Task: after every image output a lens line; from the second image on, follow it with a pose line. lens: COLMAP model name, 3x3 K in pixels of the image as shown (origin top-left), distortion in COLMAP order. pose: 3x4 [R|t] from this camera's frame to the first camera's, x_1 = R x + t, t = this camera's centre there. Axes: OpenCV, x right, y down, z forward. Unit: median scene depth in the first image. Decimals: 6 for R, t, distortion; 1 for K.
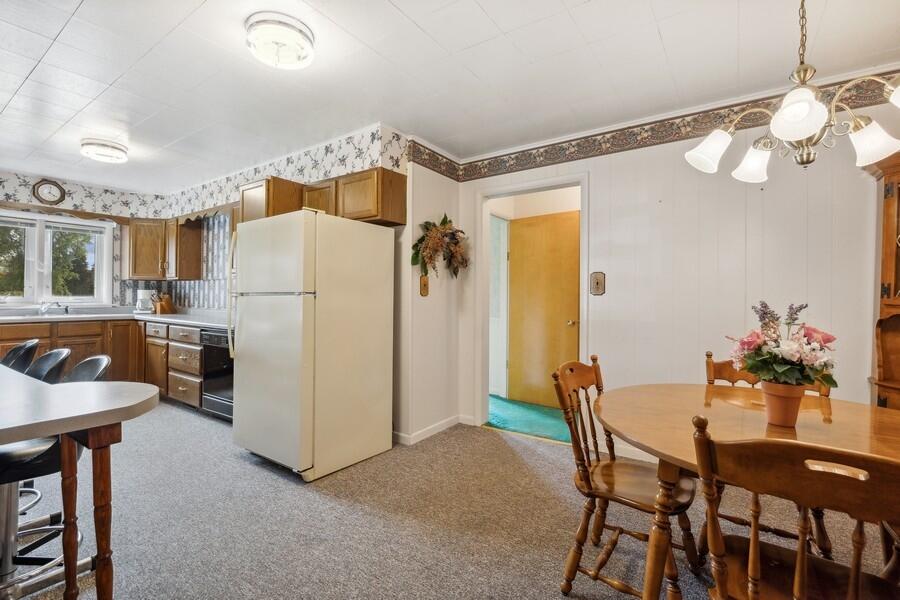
lens RADIAL K [[417.3, 0, 449.2], [0, 417.3, 299.2], [0, 0, 1]] dist [-0.020507, -0.000006]
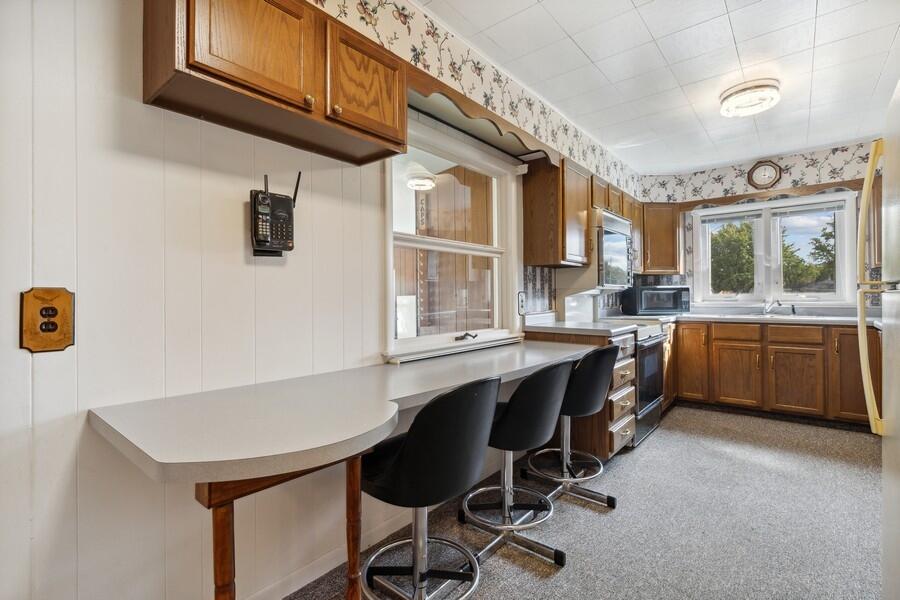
lens RADIAL K [[417.3, 0, 448.5], [0, 417.3, 294.6], [0, 0, 1]] dist [-0.020507, -0.000006]
pose [[-0.095082, -0.011023, -0.995408, -0.053865], [0.008511, 0.999893, -0.011886, -0.000812], [0.995433, -0.009602, -0.094978, 0.524958]]
